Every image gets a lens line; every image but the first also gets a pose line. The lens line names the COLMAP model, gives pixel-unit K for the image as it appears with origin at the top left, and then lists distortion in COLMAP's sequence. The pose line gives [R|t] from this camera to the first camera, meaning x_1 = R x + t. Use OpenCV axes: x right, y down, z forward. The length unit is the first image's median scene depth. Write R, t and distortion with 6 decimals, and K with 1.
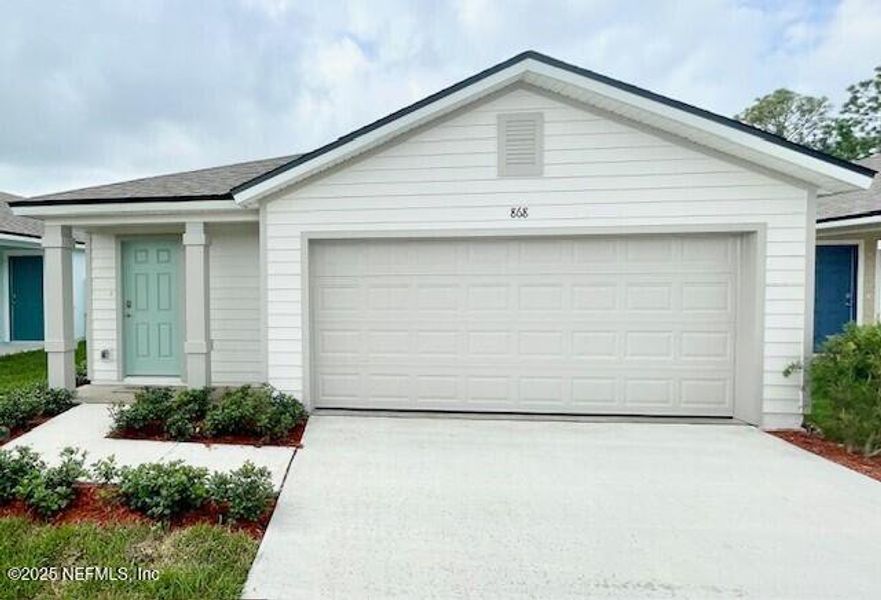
lens RADIAL K [[509.1, 0, 325.5], [0, 509.1, 282.6], [0, 0, 1]] dist [-0.003842, 0.000071]
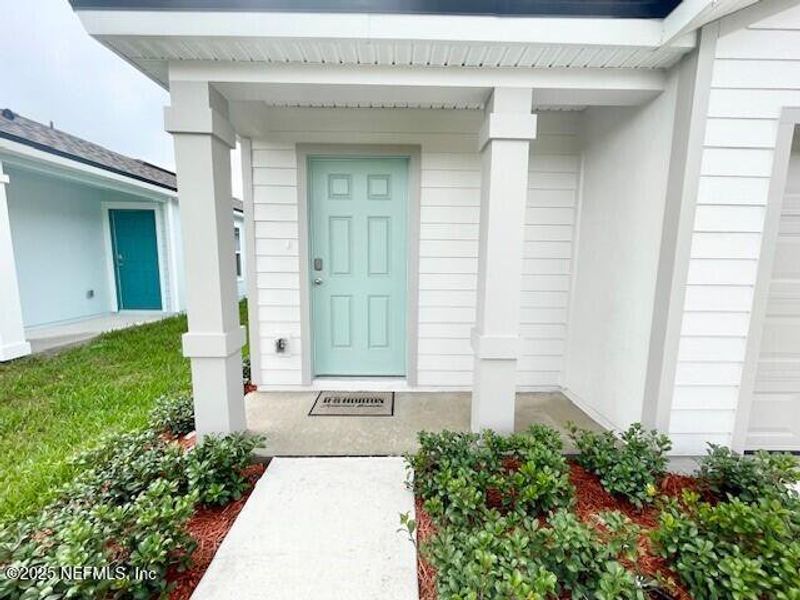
lens RADIAL K [[324.4, 0, 401.0], [0, 324.4, 299.9], [0, 0, 1]] dist [-0.000696, -0.000341]
pose [[0.988843, 0.003445, 0.148919, -0.348223], [-0.020894, 0.993056, 0.115769, 0.037293], [-0.147486, -0.117588, 0.982049, 0.595473]]
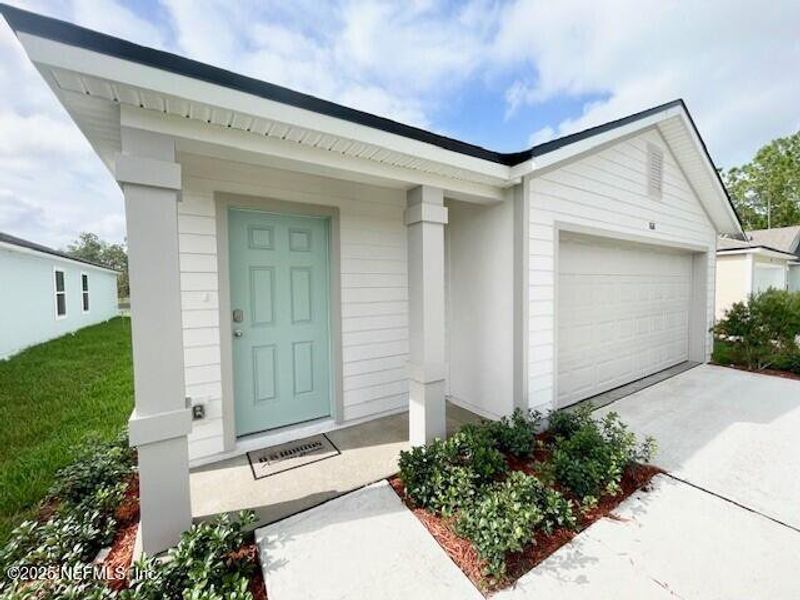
lens RADIAL K [[324.4, 0, 401.0], [0, 324.4, 299.9], [0, 0, 1]] dist [-0.000696, -0.000341]
pose [[0.762885, -0.023299, 0.646114, -0.489121], [0.010684, 0.999668, 0.023434, 0.016307], [-0.646446, -0.010974, 0.762881, 0.596559]]
